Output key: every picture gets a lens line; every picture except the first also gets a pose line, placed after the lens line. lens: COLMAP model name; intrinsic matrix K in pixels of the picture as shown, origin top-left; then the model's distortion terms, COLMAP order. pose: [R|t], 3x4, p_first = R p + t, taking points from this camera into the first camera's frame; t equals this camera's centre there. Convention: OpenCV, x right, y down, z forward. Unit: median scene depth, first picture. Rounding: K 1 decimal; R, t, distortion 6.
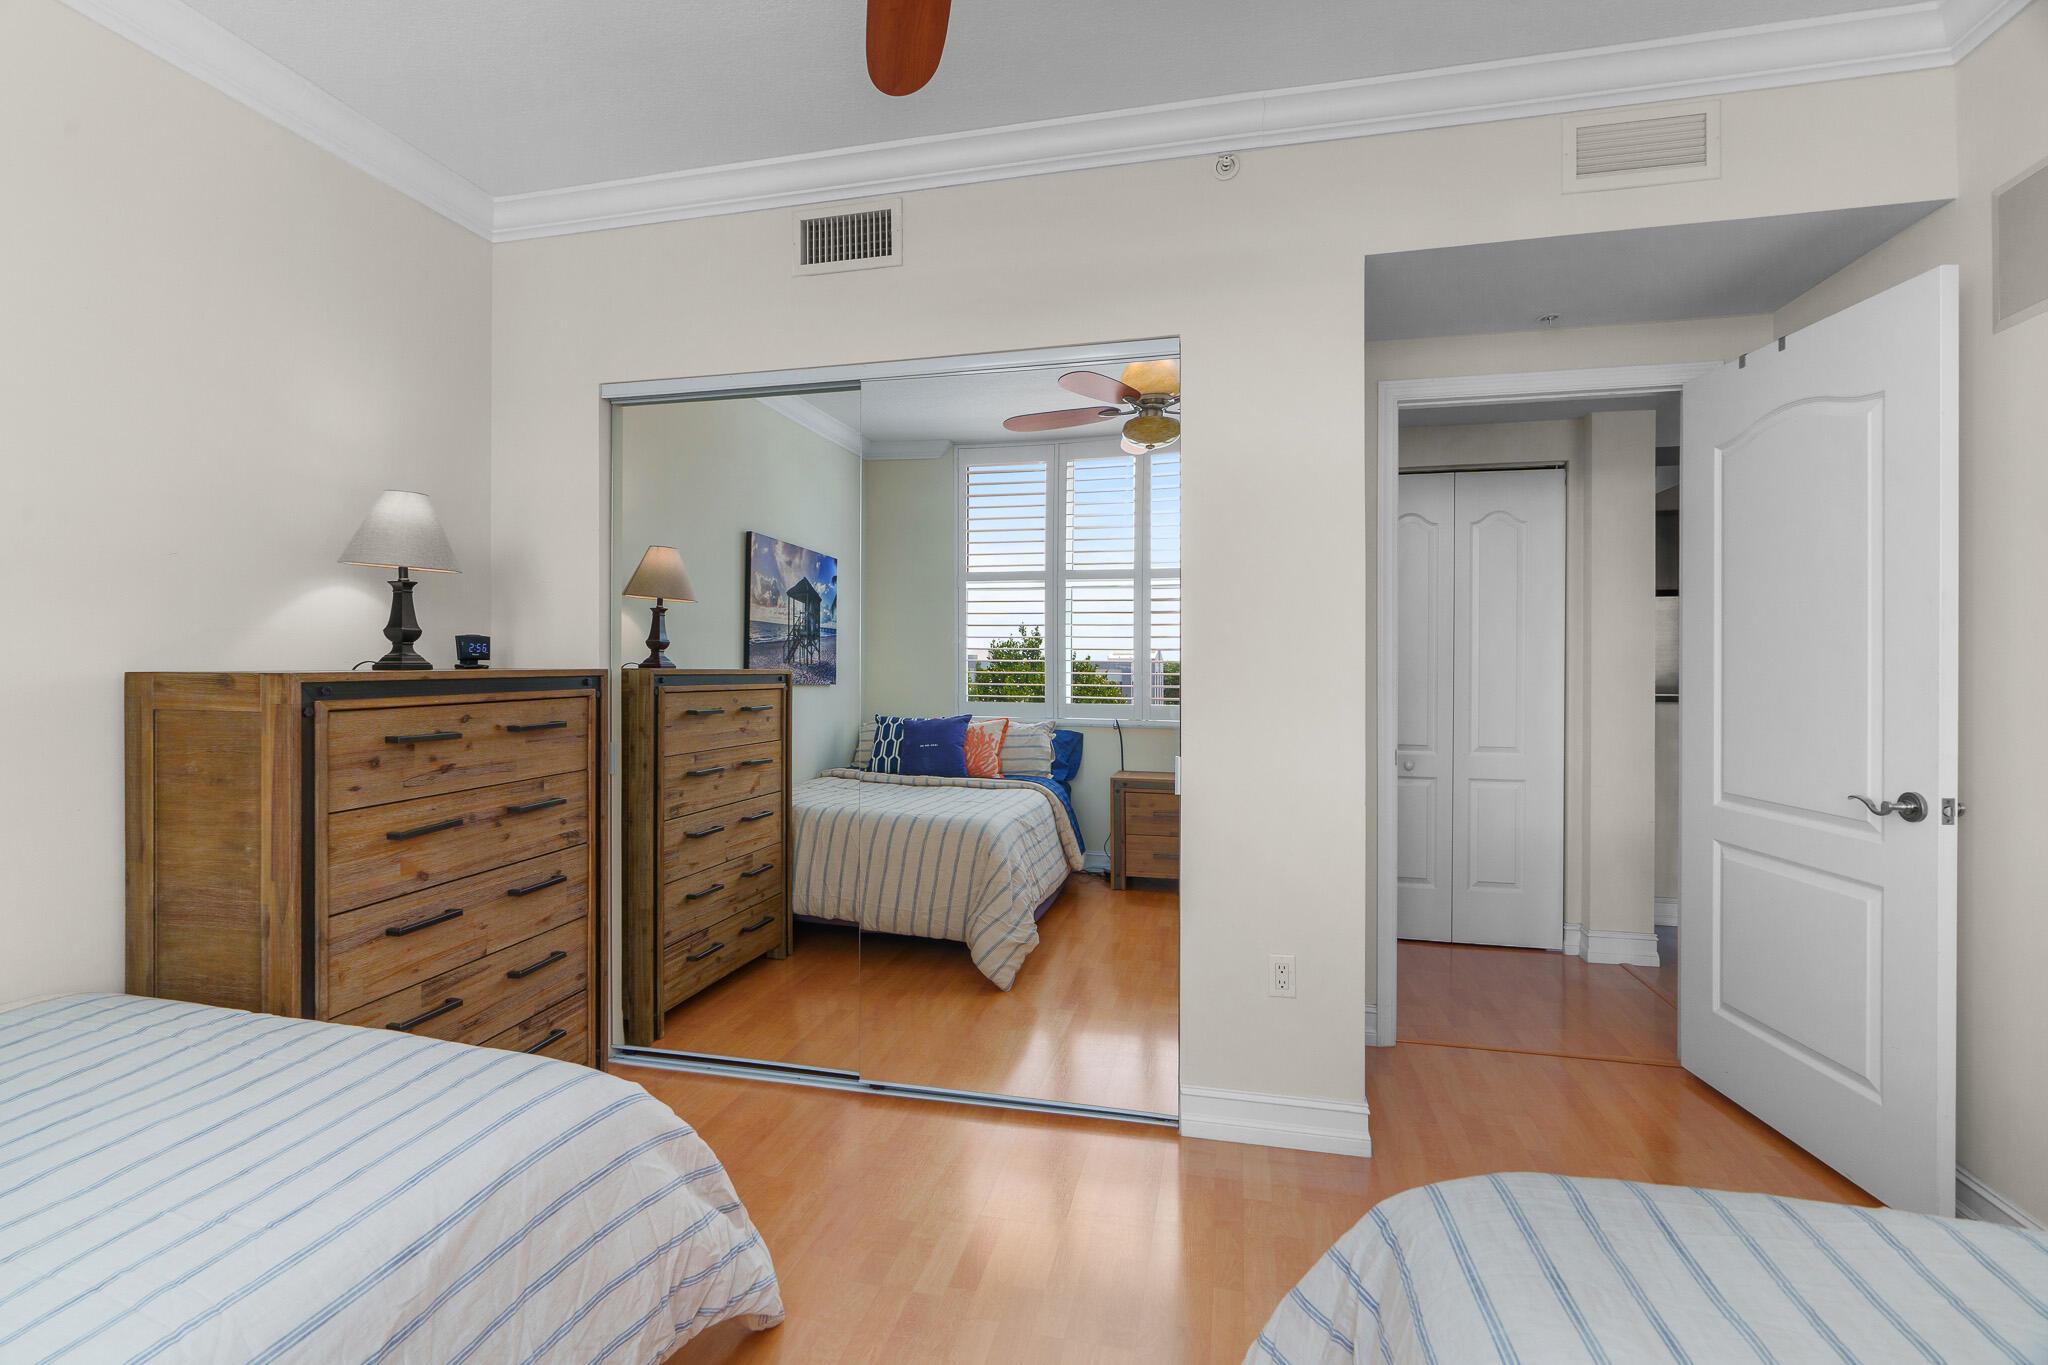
lens RADIAL K [[915.2, 0, 1011.6], [0, 915.2, 676.8], [0, 0, 1]] dist [-0.004210, -0.000089]
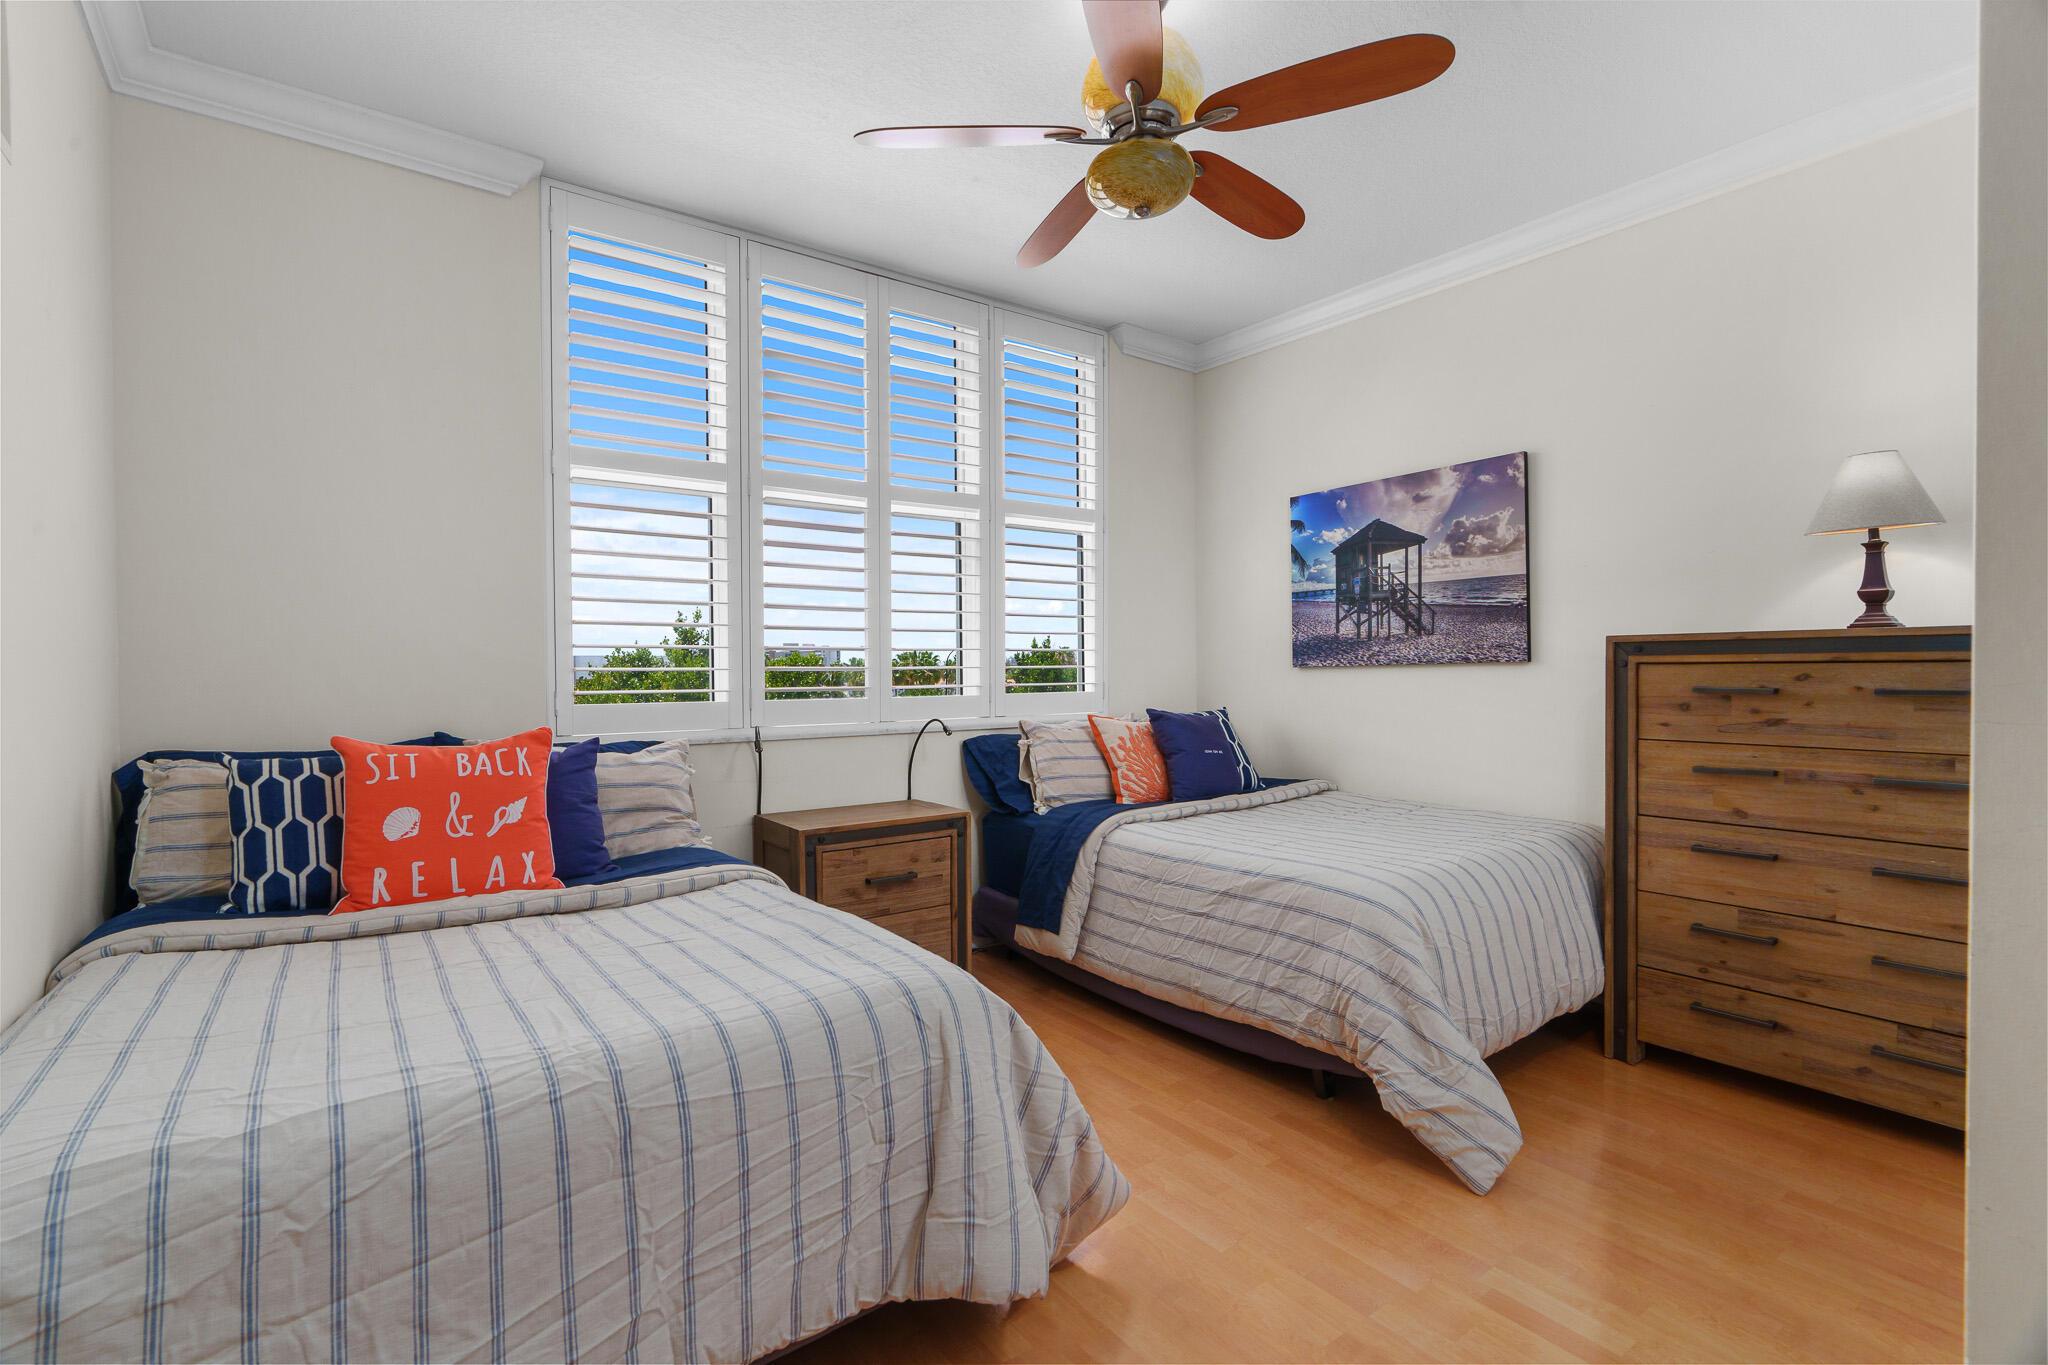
lens RADIAL K [[939.3, 0, 1019.2], [0, 939.3, 666.3], [0, 0, 1]] dist [-0.005622, -0.000082]
pose [[-0.657384, 0.003358, -0.753548, 0.783580], [-0.002439, 0.999975, 0.006583, 0.029452], [0.753551, 0.006165, -0.657360, 1.046212]]
